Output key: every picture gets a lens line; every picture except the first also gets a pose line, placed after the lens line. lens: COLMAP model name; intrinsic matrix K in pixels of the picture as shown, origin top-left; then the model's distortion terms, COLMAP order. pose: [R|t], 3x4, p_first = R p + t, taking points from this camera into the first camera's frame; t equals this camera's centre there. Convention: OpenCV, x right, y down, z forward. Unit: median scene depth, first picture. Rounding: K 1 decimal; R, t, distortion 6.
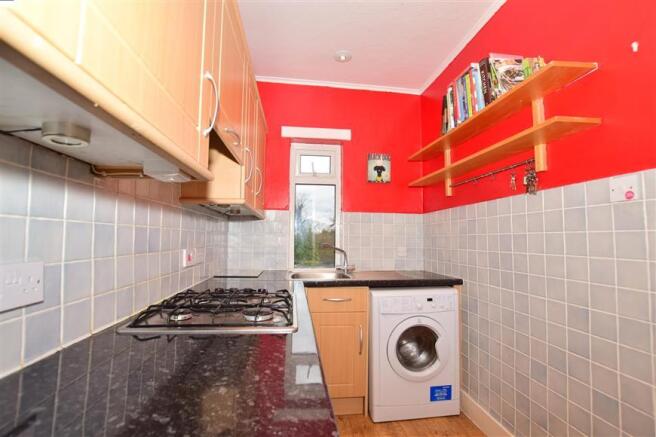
lens RADIAL K [[288.0, 0, 325.3], [0, 288.0, 222.5], [0, 0, 1]] dist [-0.026879, 0.000260]
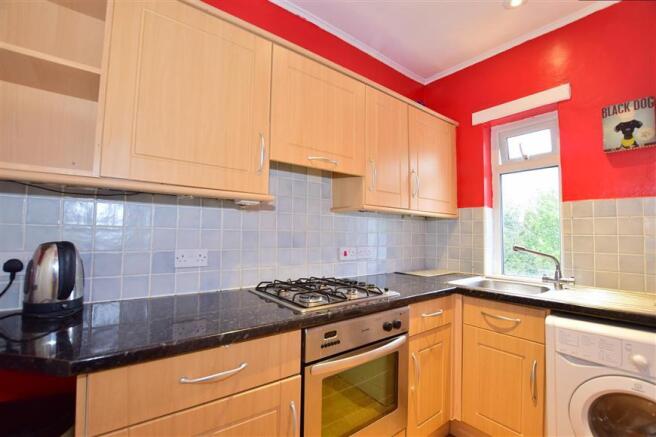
lens RADIAL K [[288.0, 0, 325.3], [0, 288.0, 222.5], [0, 0, 1]] dist [-0.026879, 0.000260]
pose [[0.523067, -0.044405, -0.851134, 0.344985], [0.039953, 0.998821, -0.027557, 0.007146], [0.851355, -0.019591, 0.524224, 0.142637]]
